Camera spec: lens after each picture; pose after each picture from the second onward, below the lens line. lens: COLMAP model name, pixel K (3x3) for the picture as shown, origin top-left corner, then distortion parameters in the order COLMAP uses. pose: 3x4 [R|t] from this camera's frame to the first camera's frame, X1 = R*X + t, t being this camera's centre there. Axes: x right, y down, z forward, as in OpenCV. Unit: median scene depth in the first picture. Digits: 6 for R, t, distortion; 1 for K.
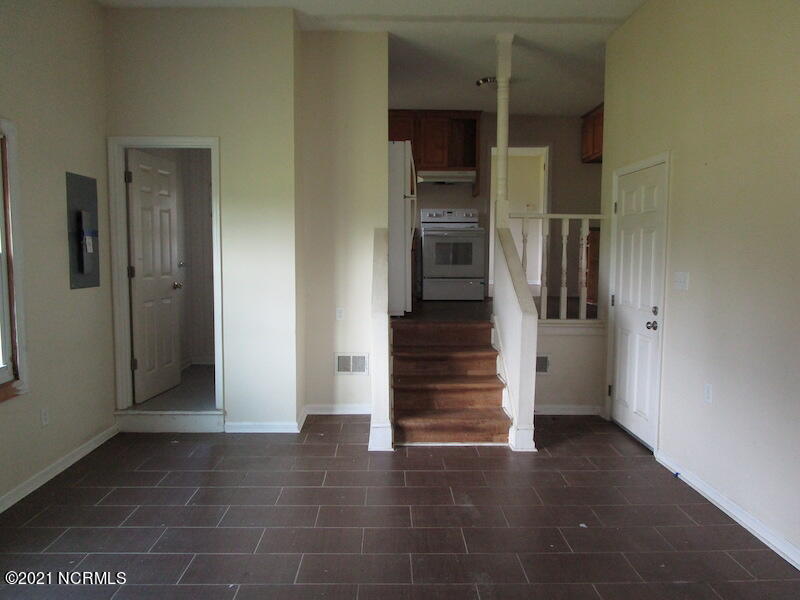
lens RADIAL K [[565.6, 0, 398.1], [0, 565.6, 298.2], [0, 0, 1]] dist [-0.029898, 0.007369]
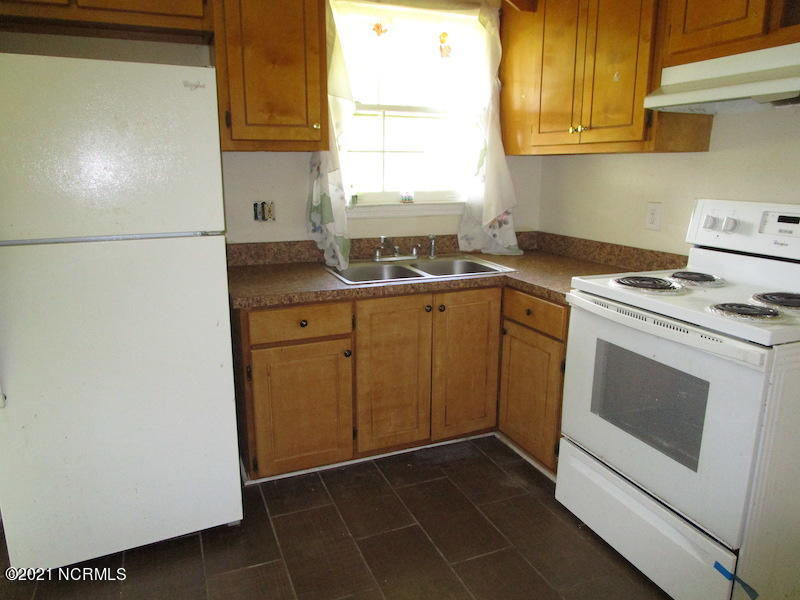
lens RADIAL K [[565.6, 0, 398.1], [0, 565.6, 298.2], [0, 0, 1]] dist [-0.029898, 0.007369]
pose [[0.384633, 0.210352, -0.898782, 0.259553], [-0.073303, 0.977574, 0.197423, -0.156498], [0.920154, -0.010052, 0.391427, 0.759081]]
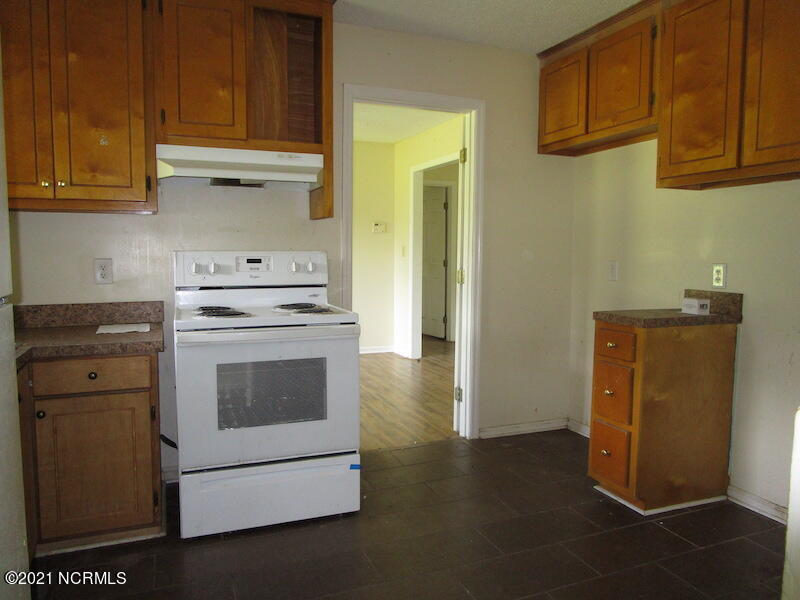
lens RADIAL K [[565.6, 0, 398.1], [0, 565.6, 298.2], [0, 0, 1]] dist [-0.029898, 0.007369]
pose [[0.930035, -0.025637, 0.366576, 0.042734], [0.024105, 0.999671, 0.008759, -0.129841], [-0.366680, 0.000690, 0.930347, 0.623605]]
